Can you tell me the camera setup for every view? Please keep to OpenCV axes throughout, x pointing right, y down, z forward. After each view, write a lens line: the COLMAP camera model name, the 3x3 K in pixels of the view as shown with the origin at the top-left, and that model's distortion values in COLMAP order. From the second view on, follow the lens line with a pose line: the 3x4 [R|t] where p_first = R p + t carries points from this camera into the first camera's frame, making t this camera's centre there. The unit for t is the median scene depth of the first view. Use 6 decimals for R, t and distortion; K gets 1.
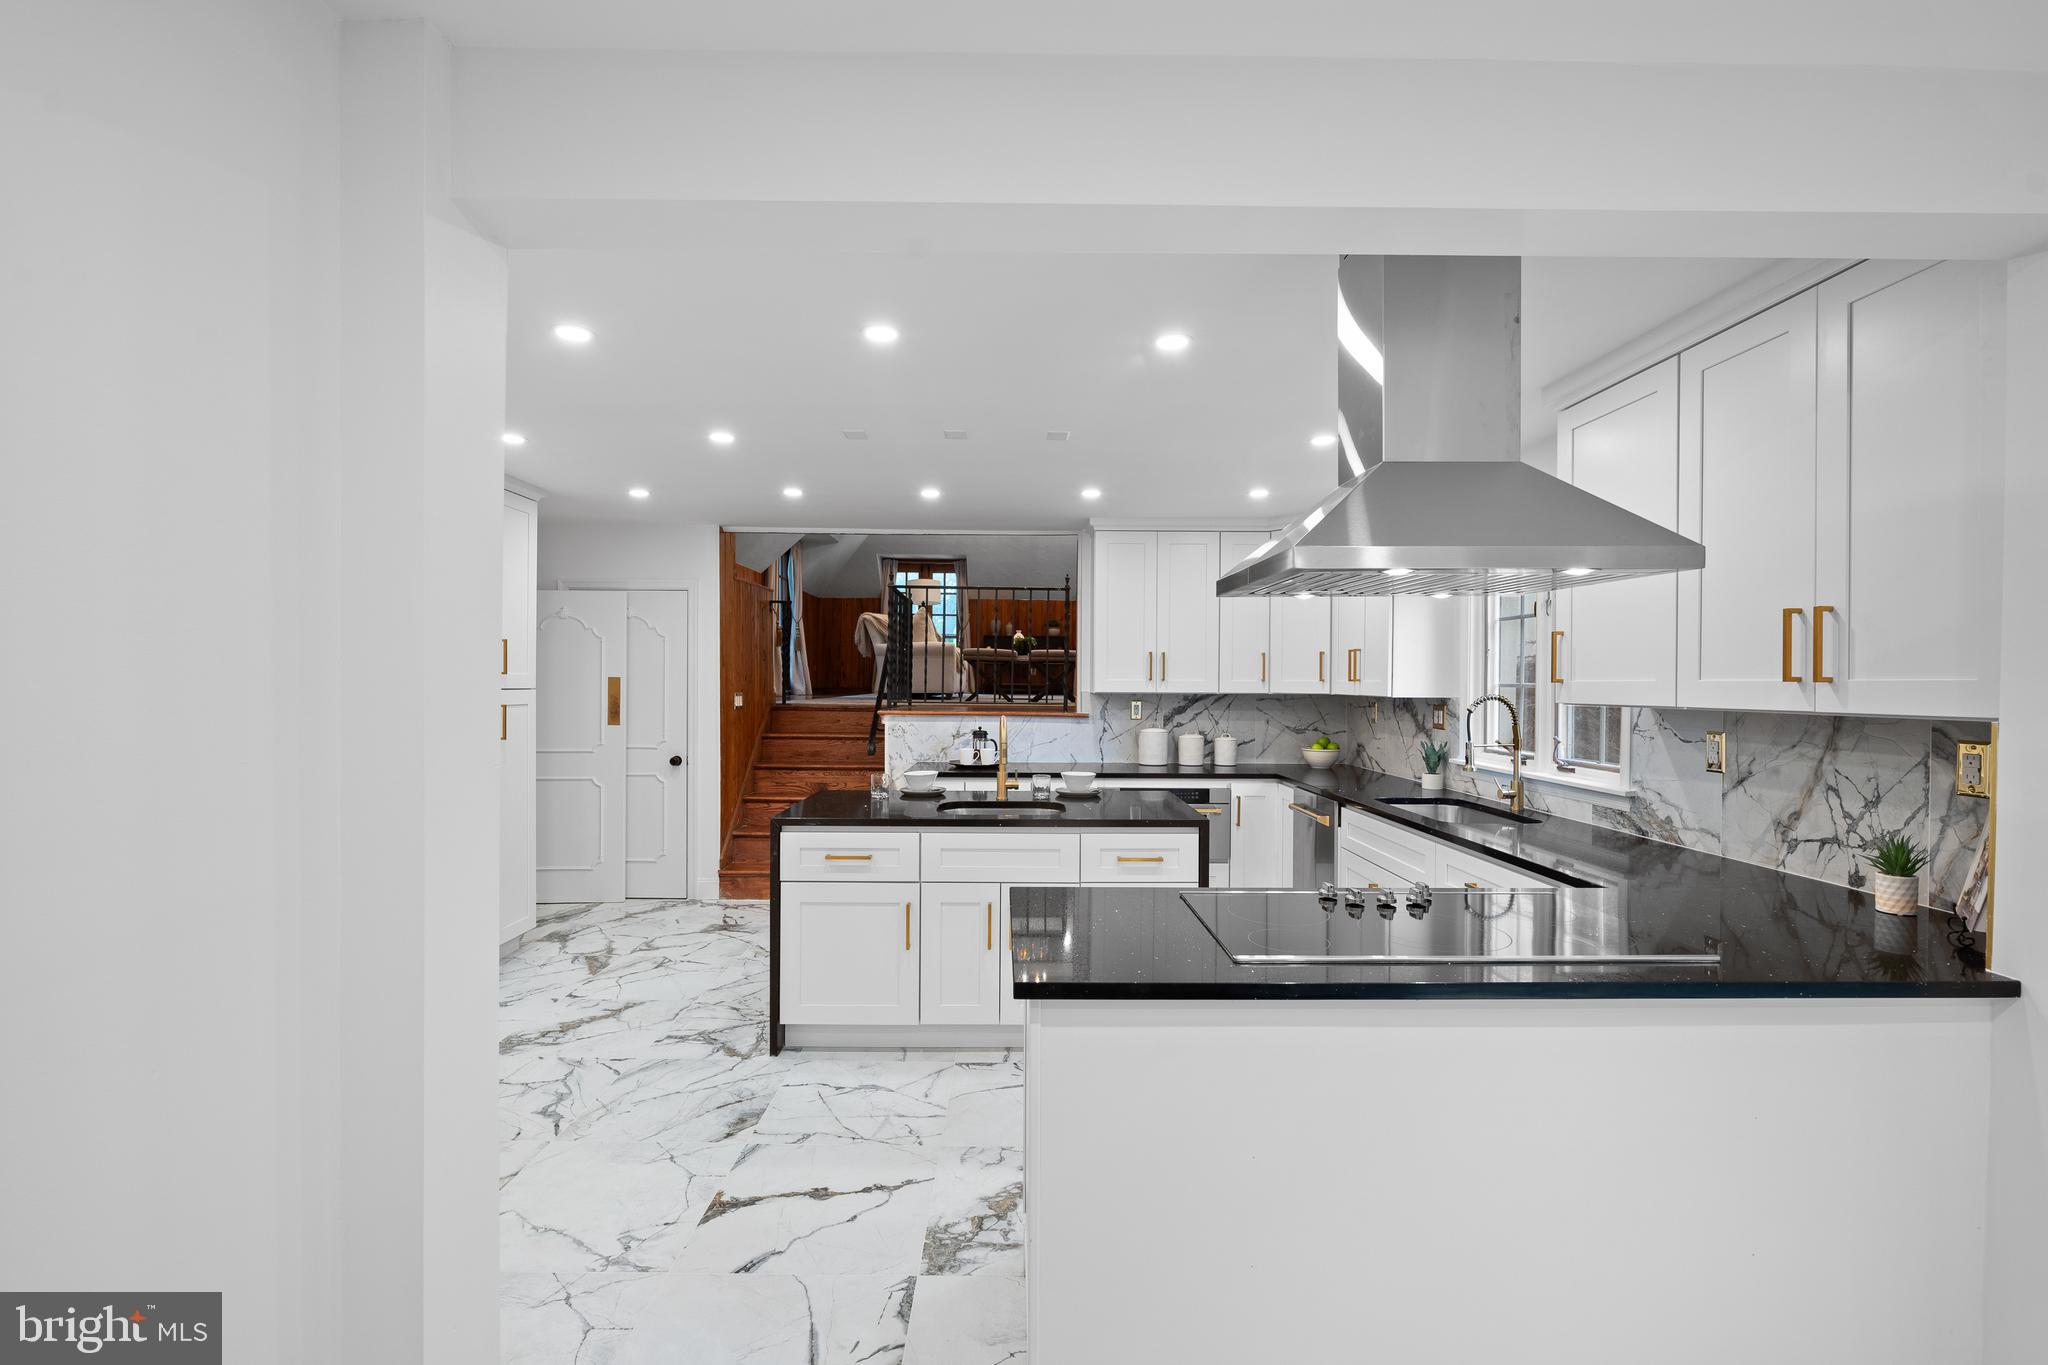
lens RADIAL K [[872.8, 0, 1013.3], [0, 872.8, 687.9], [0, 0, 1]] dist [-0.005706, 0.001080]
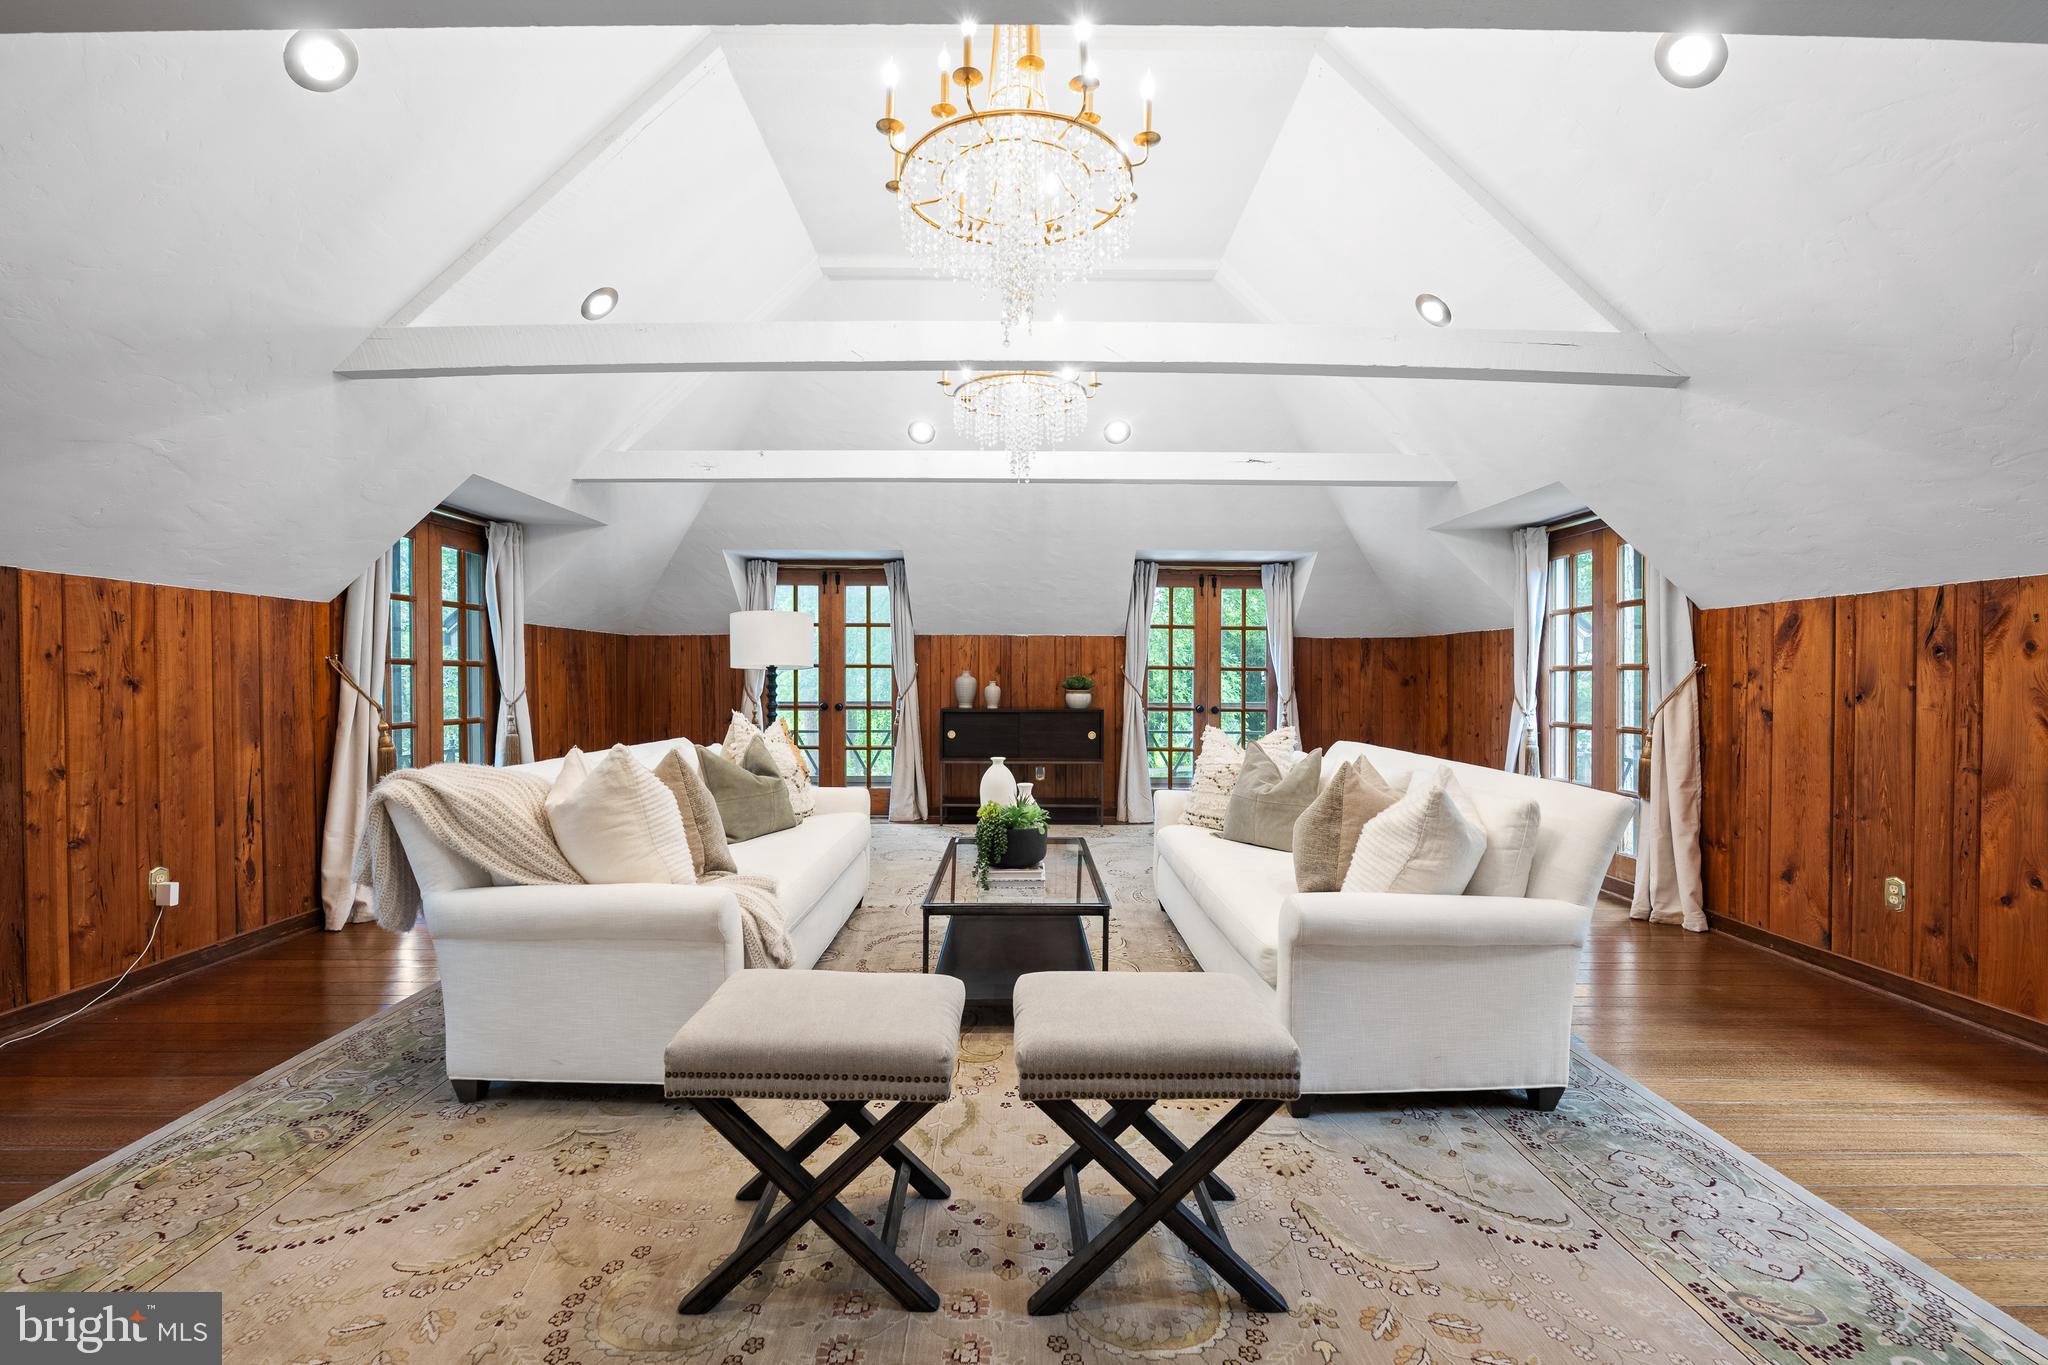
lens RADIAL K [[872.8, 0, 1021.7], [0, 872.8, 683.6], [0, 0, 1]] dist [-0.005706, 0.001080]
pose [[0.999940, -0.010606, 0.002814, 0.031313], [0.010608, 0.999943, -0.000731, -0.199513], [-0.002807, 0.000761, 0.999996, 1.334281]]
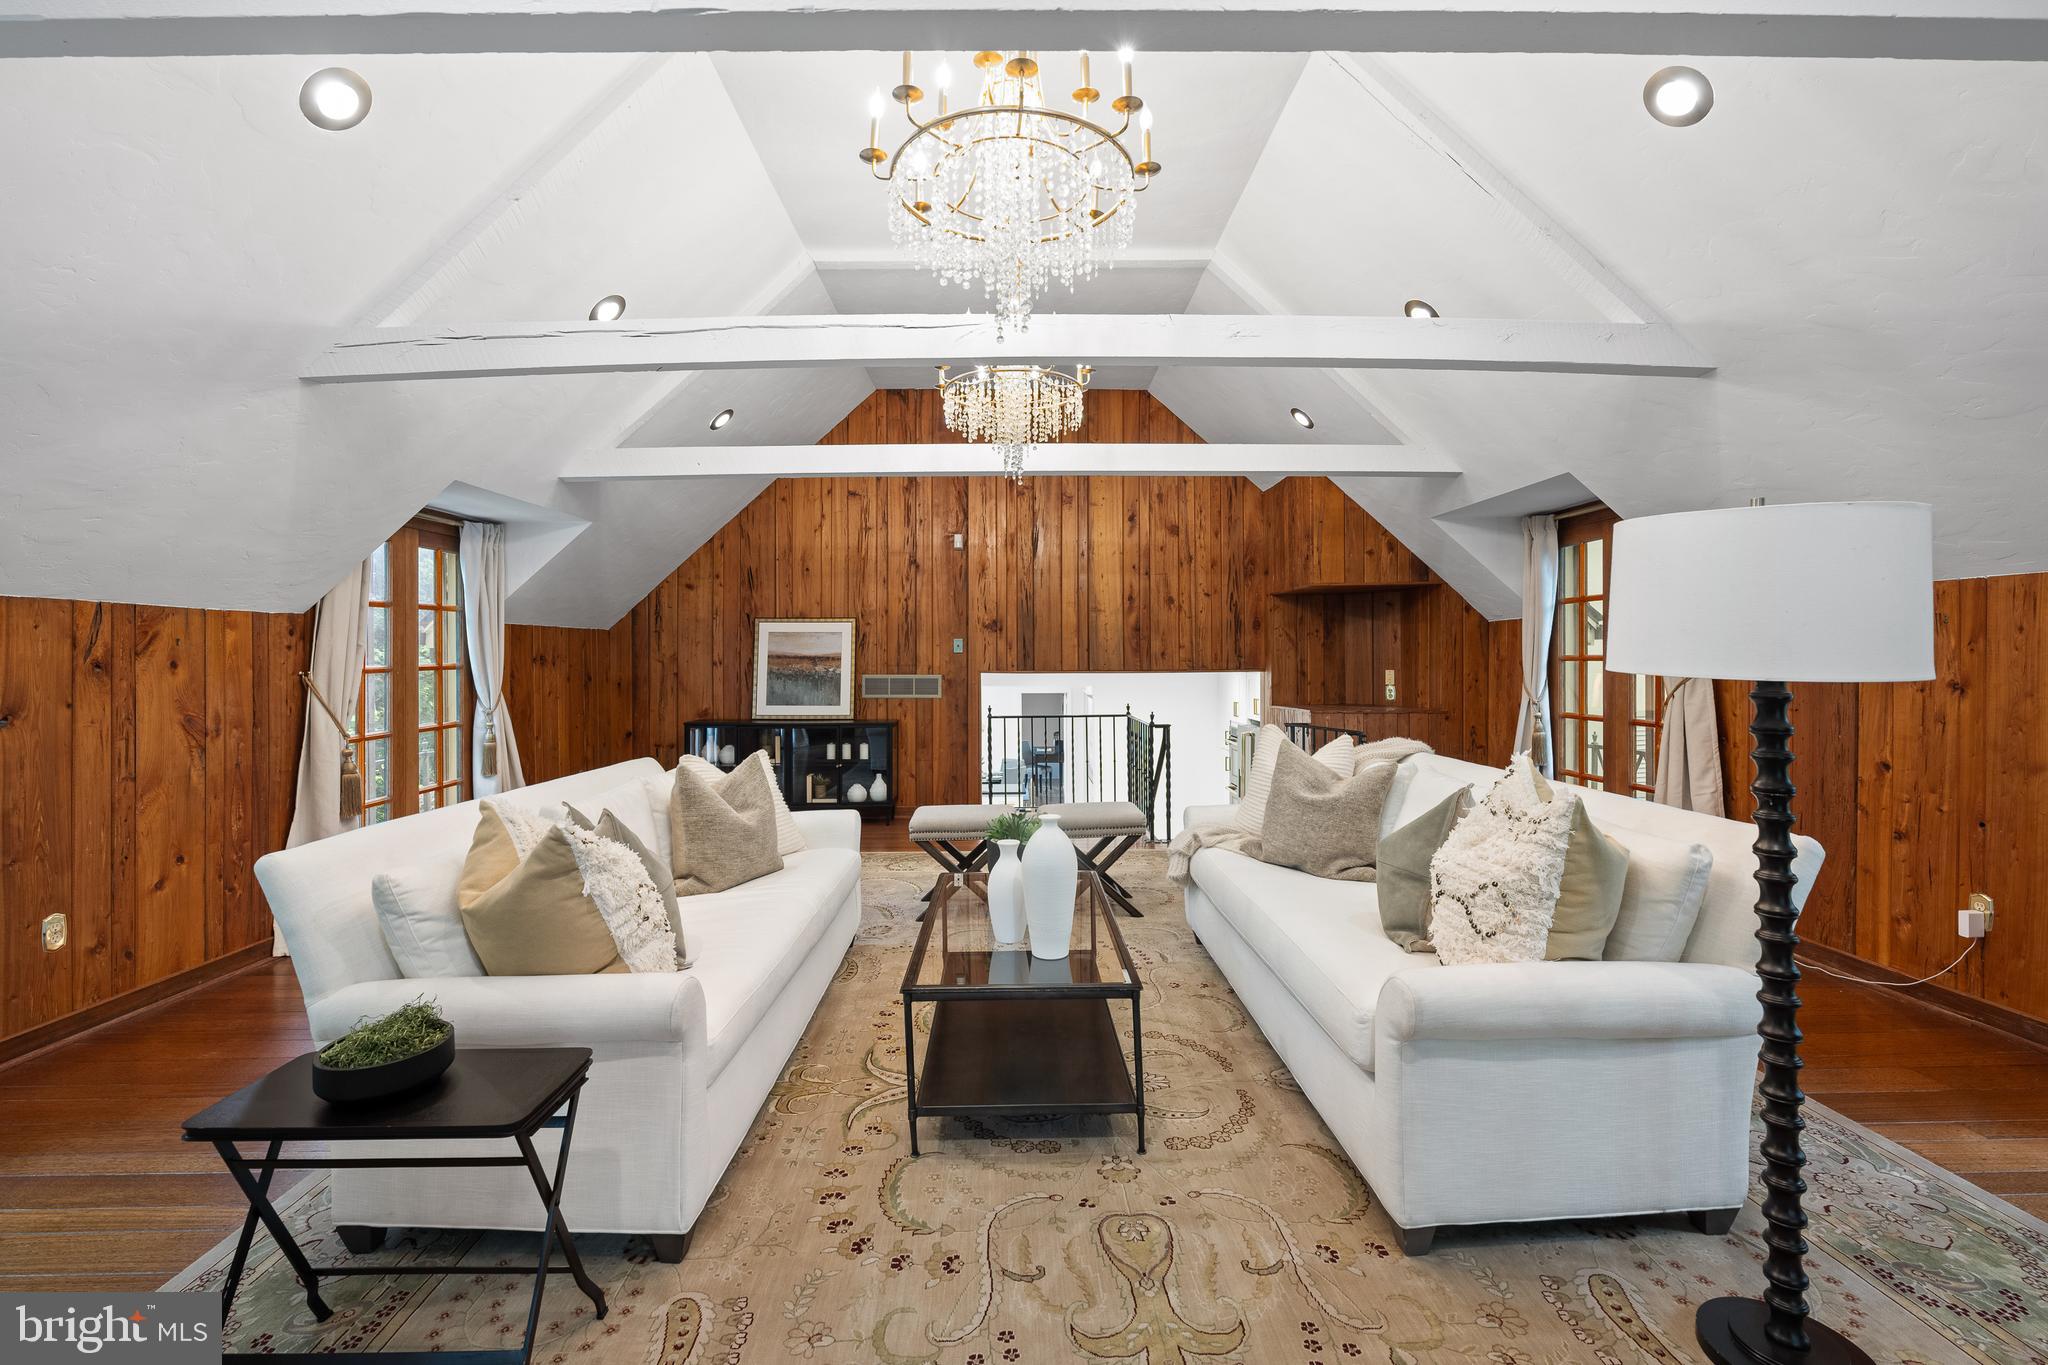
lens RADIAL K [[872.8, 0, 1031.6], [0, 872.8, 650.0], [0, 0, 1]] dist [-0.005706, 0.001080]
pose [[-0.999830, -0.004138, -0.017978, 0.031805], [-0.003995, 0.999960, -0.007991, -0.225723], [0.018011, -0.007918, -0.999806, 2.575633]]
